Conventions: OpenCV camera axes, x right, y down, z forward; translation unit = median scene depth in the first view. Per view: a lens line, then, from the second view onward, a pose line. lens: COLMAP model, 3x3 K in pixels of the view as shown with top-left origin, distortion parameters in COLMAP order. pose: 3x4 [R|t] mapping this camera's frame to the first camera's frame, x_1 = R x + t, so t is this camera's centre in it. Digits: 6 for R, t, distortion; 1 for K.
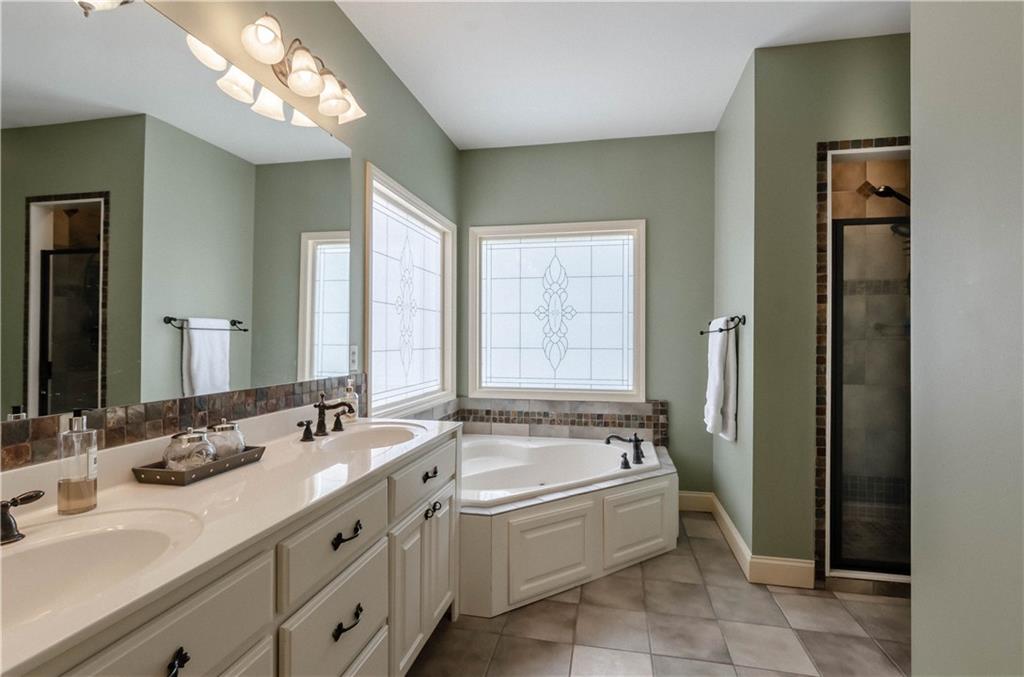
lens RADIAL K [[488.4, 0, 513.1], [0, 488.4, 336.6], [0, 0, 1]] dist [-0.000300, 0.000039]
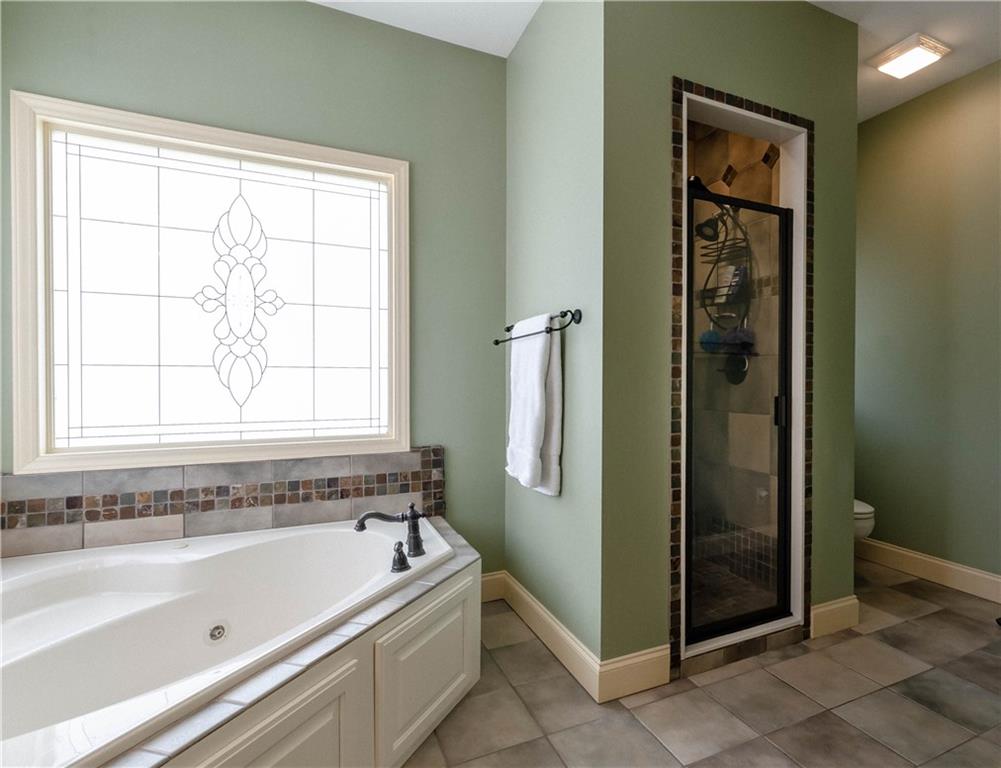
lens RADIAL K [[534.0, 0, 570.8], [0, 534.0, 384.0], [0, 0, 1]] dist [-0.001199, 0.000932]
pose [[0.775242, -0.006026, 0.631636, -0.005544], [0.001159, 0.999966, 0.008117, 0.049835], [-0.631664, -0.005561, 0.775223, 0.393581]]
